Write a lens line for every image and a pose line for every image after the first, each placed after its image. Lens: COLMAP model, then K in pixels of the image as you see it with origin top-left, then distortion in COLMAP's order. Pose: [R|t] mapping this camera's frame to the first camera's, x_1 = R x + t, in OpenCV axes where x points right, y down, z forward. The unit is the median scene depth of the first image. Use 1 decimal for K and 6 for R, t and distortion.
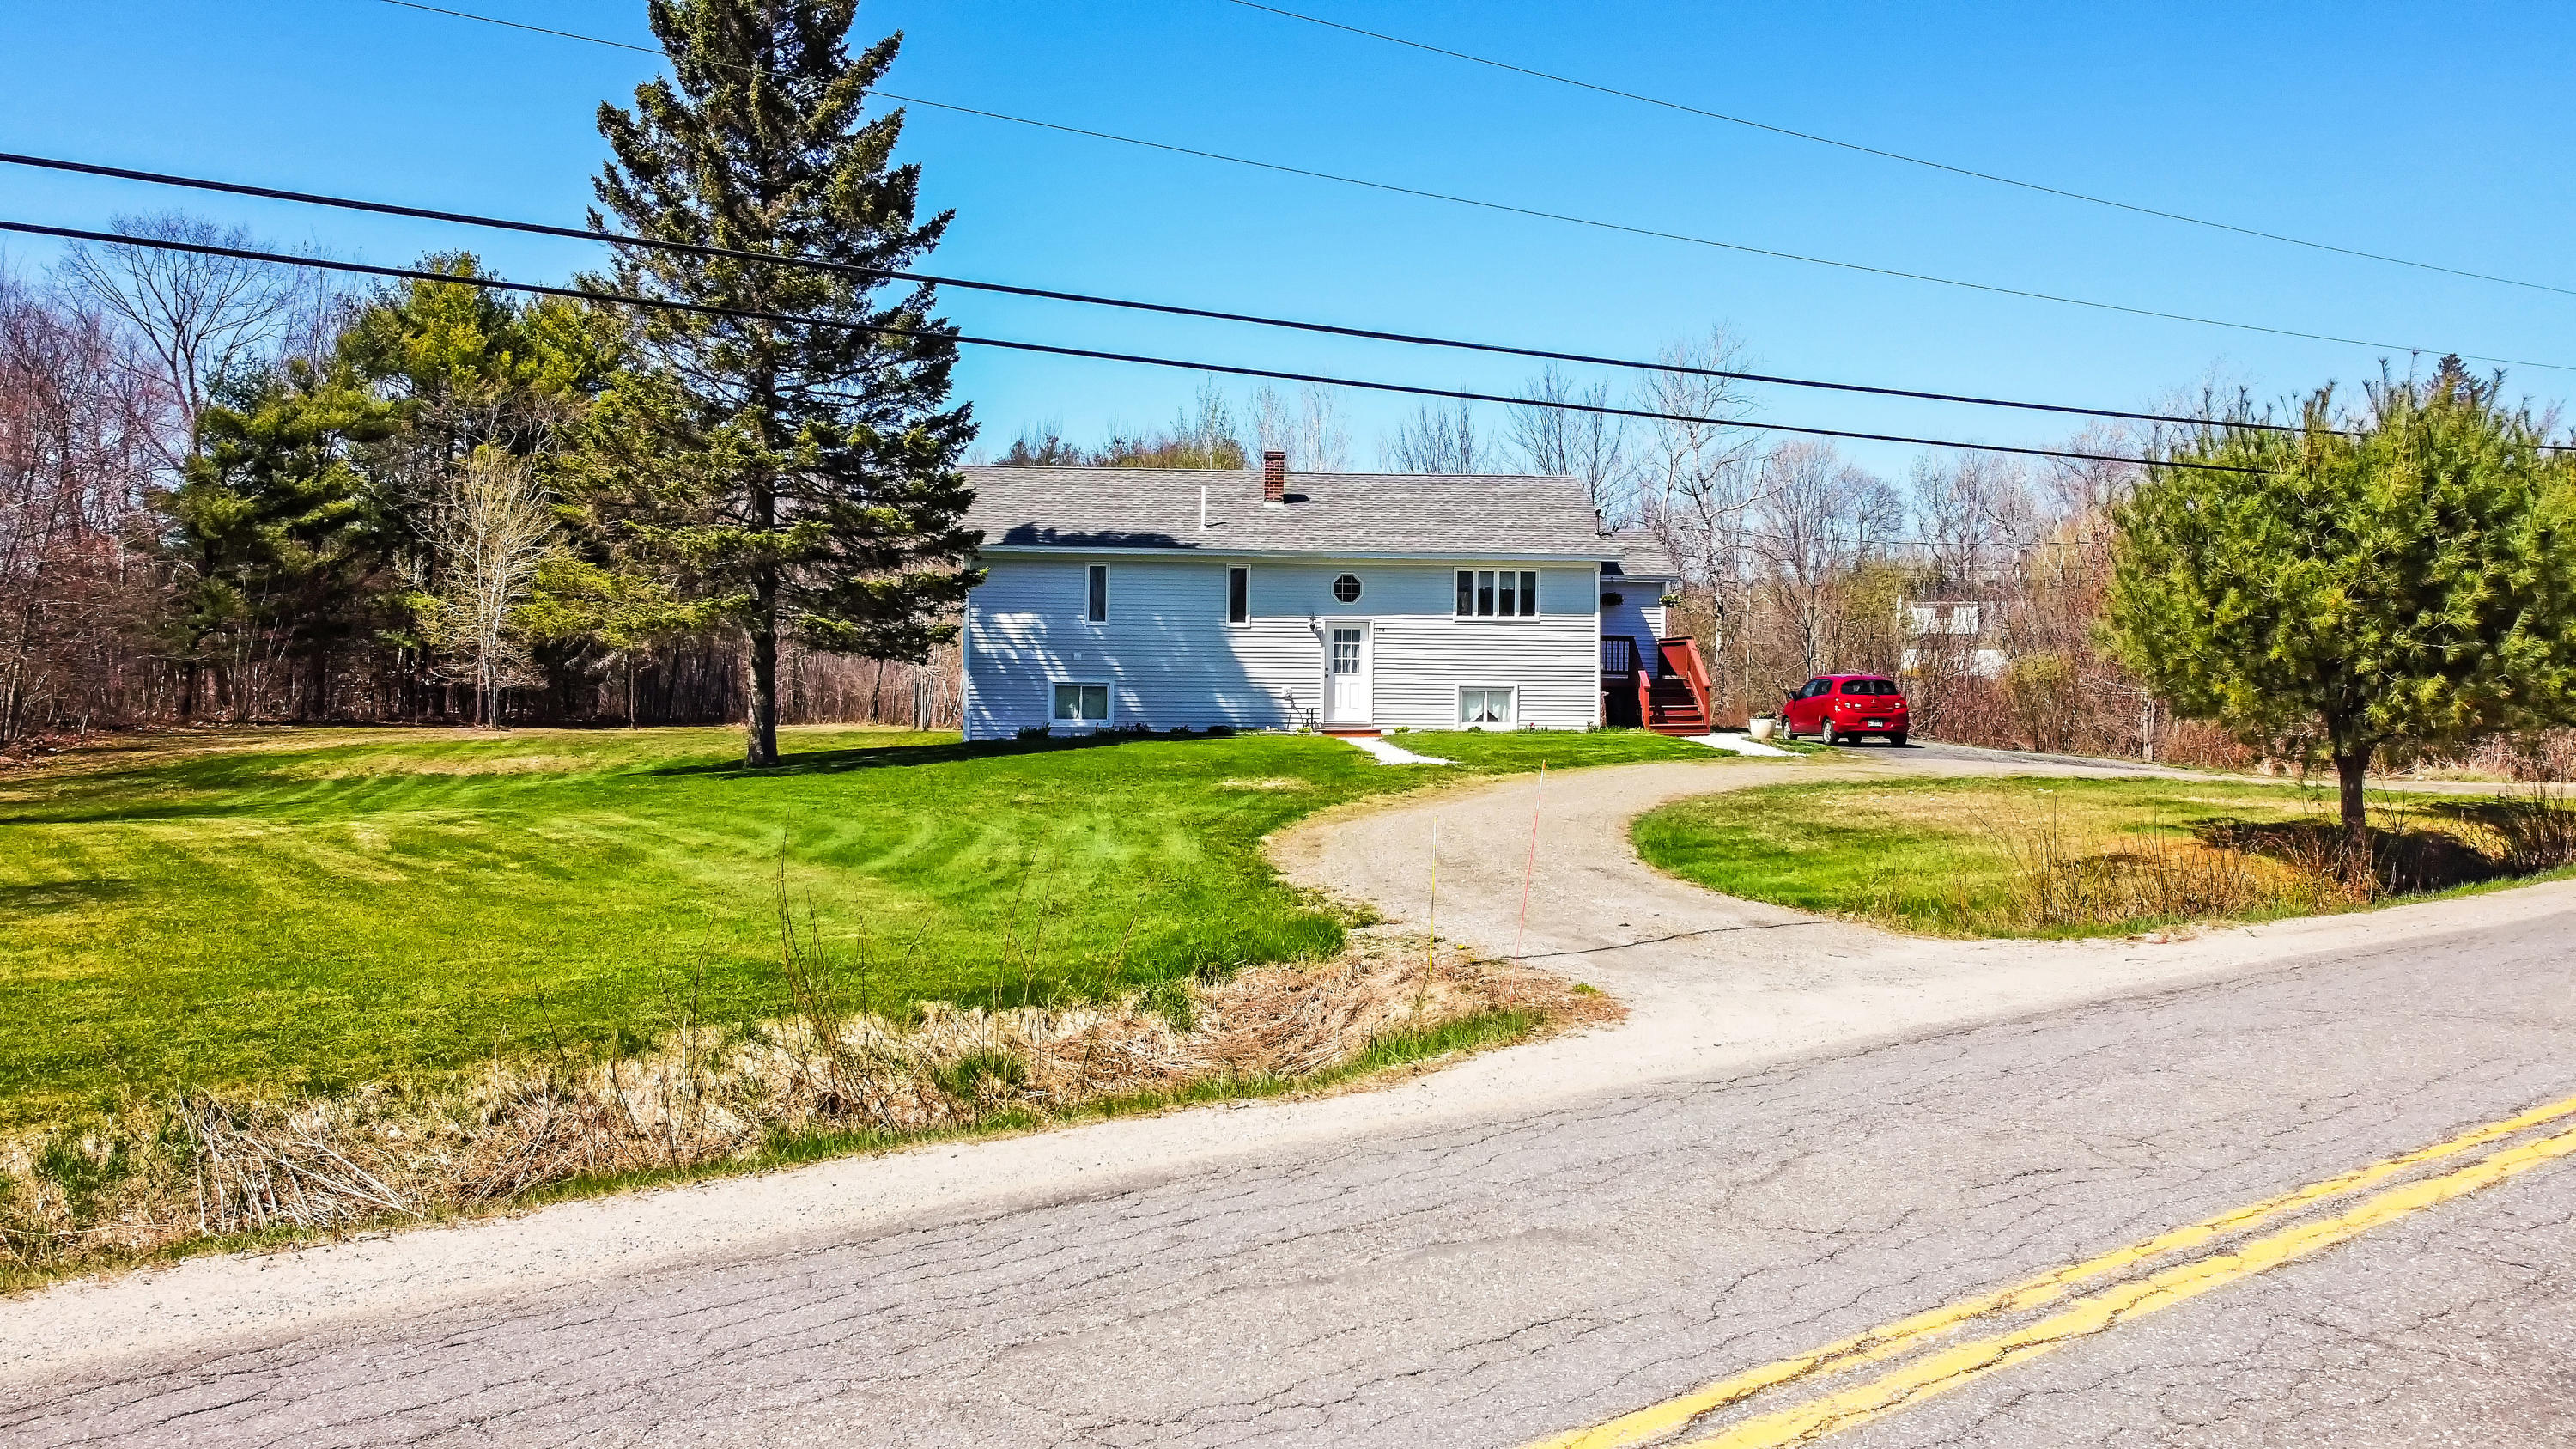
lens RADIAL K [[1917.5, 0, 1287.1], [0, 1917.5, 711.2], [0, 0, 1]] dist [0.014131, -0.019843]
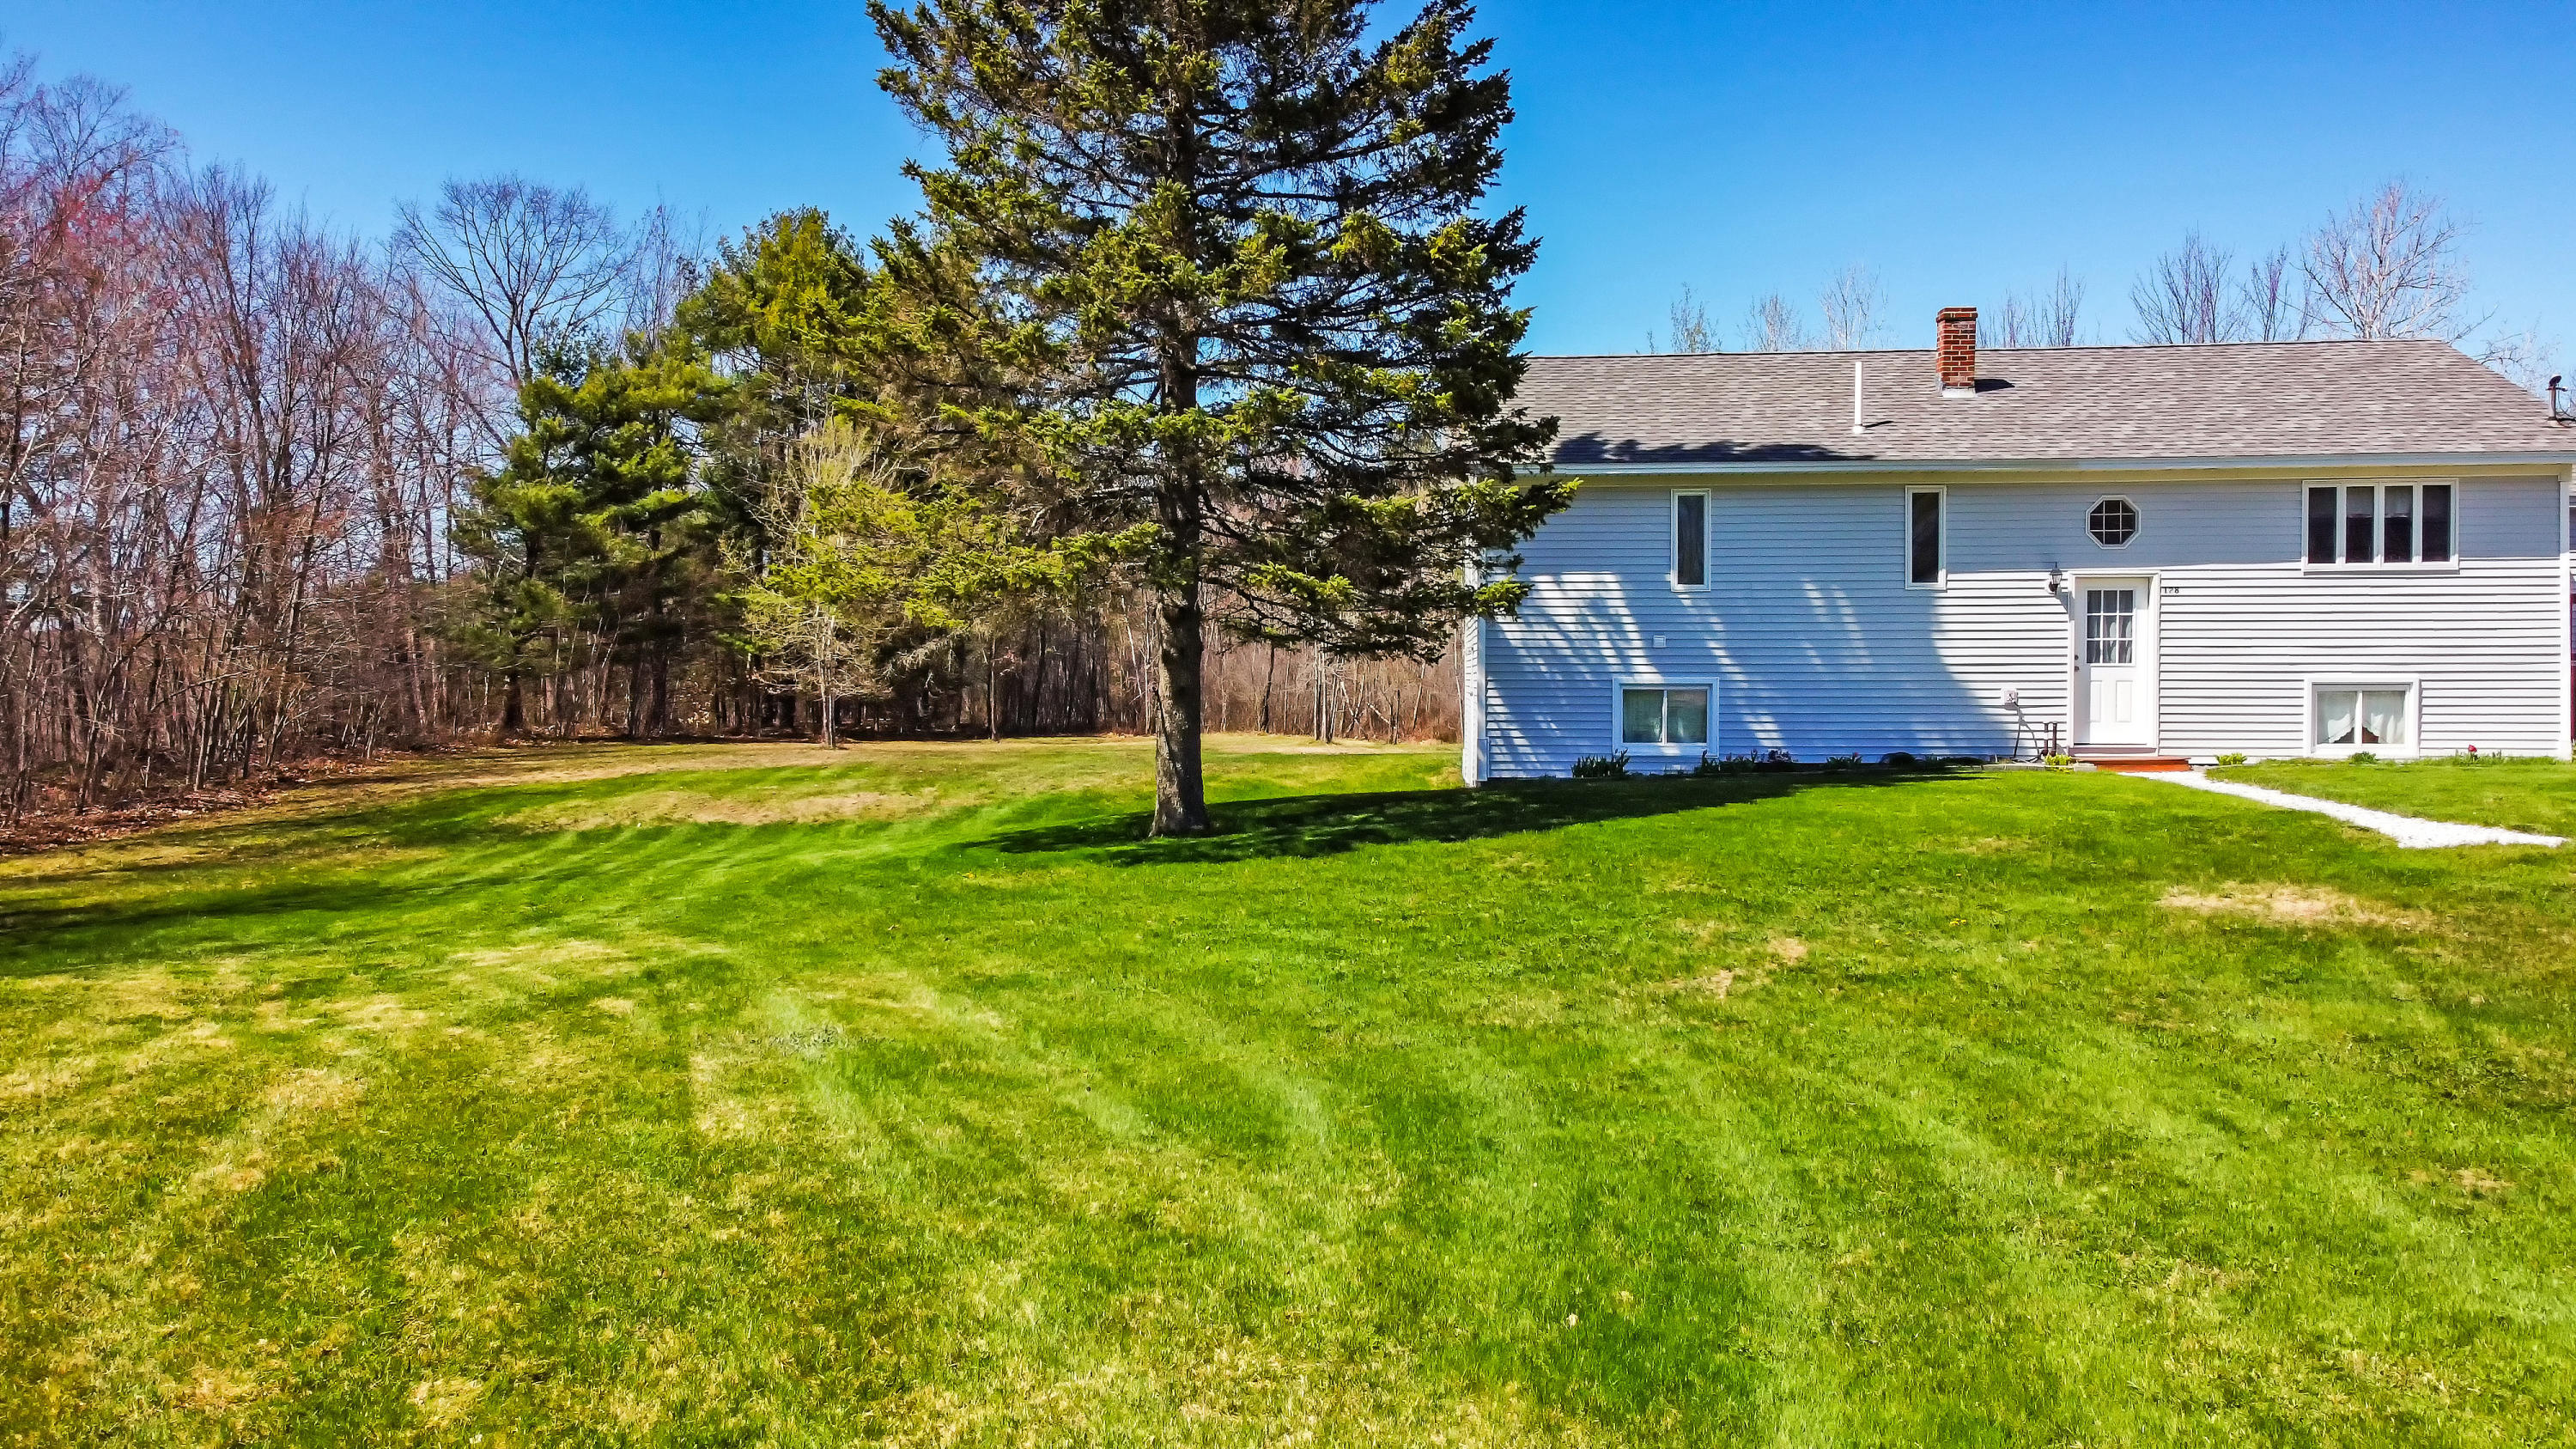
lens RADIAL K [[1917.5, 0, 1287.1], [0, 1917.5, 711.2], [0, 0, 1]] dist [0.014131, -0.019843]
pose [[0.983377, -0.008473, -0.181377, -0.112865], [0.008608, 0.999963, -0.000043, -0.007078], [0.181371, -0.001519, 0.983414, 0.360990]]
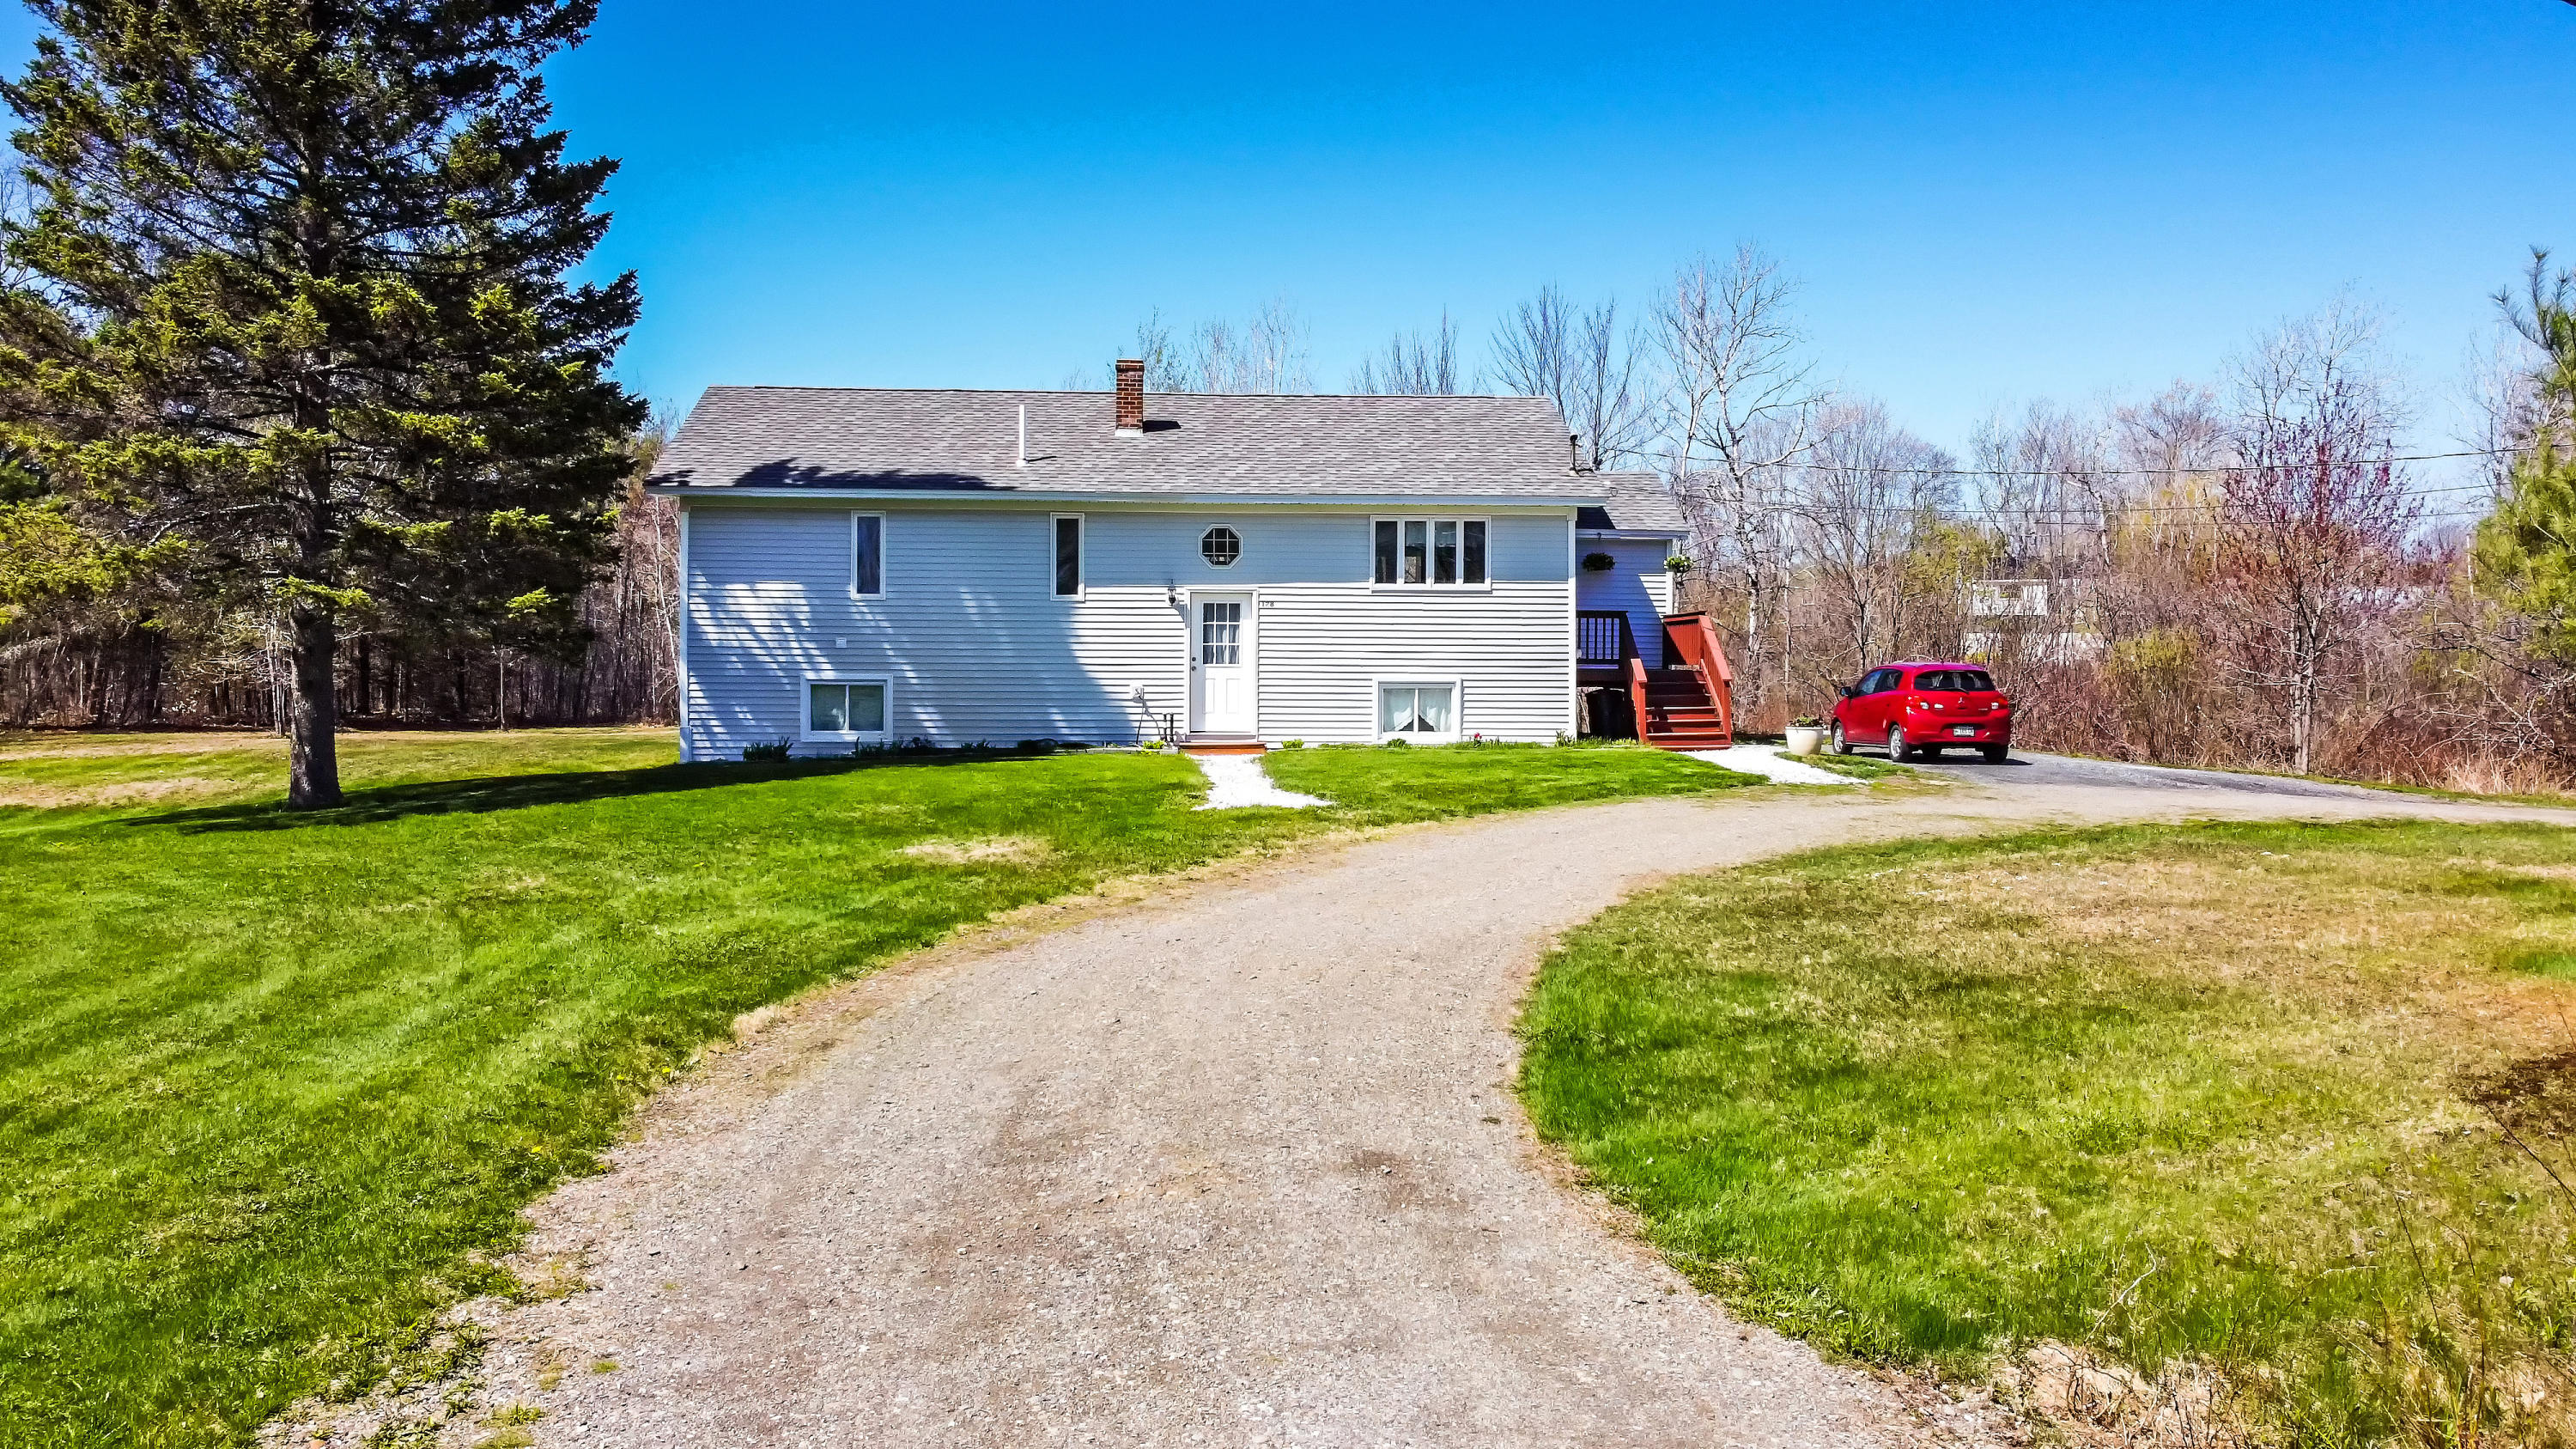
lens RADIAL K [[1930.1, 0, 1286.5], [0, 1930.1, 693.8], [0, 0, 1]] dist [0.009728, 0.000933]
pose [[0.999777, -0.005037, -0.020508, 0.069823], [0.004963, 0.999981, -0.003635, -0.006075], [0.020526, 0.003532, 0.999783, 0.277262]]
